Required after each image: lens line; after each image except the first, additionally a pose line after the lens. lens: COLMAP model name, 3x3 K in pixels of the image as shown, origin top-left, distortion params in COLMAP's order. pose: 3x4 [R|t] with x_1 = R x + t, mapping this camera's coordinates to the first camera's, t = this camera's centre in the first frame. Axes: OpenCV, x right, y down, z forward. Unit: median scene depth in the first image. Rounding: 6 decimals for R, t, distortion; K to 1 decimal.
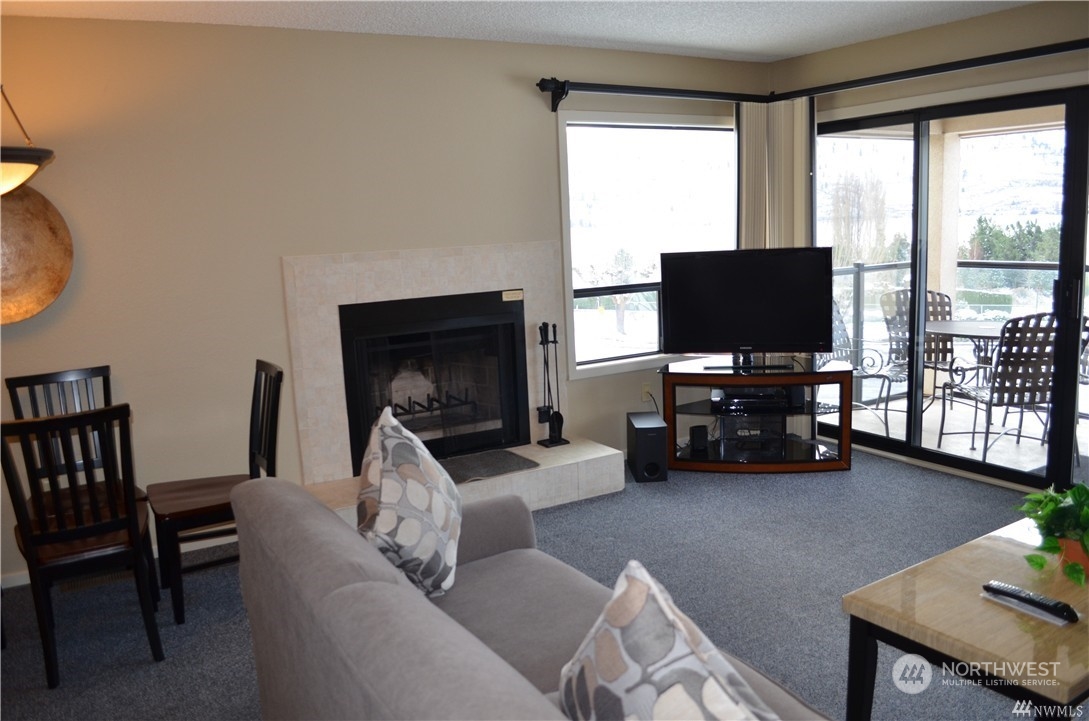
lens RADIAL K [[854.1, 0, 548.0], [0, 854.1, 361.8], [0, 0, 1]] dist [-0.089799, 0.005505]
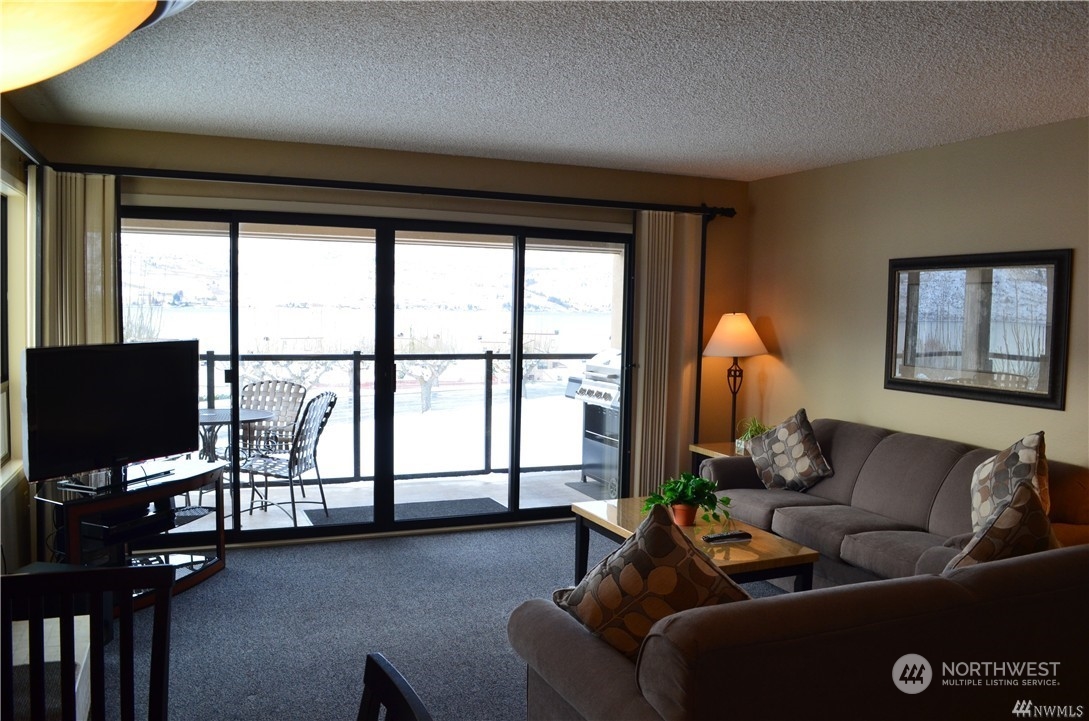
lens RADIAL K [[854.1, 0, 548.0], [0, 854.1, 361.8], [0, 0, 1]] dist [-0.089799, 0.005505]
pose [[0.147591, -0.020254, 0.988841, -0.554947], [0.134071, 0.990972, 0.000287, -0.058692], [-0.979919, 0.132532, 0.148974, 0.472828]]
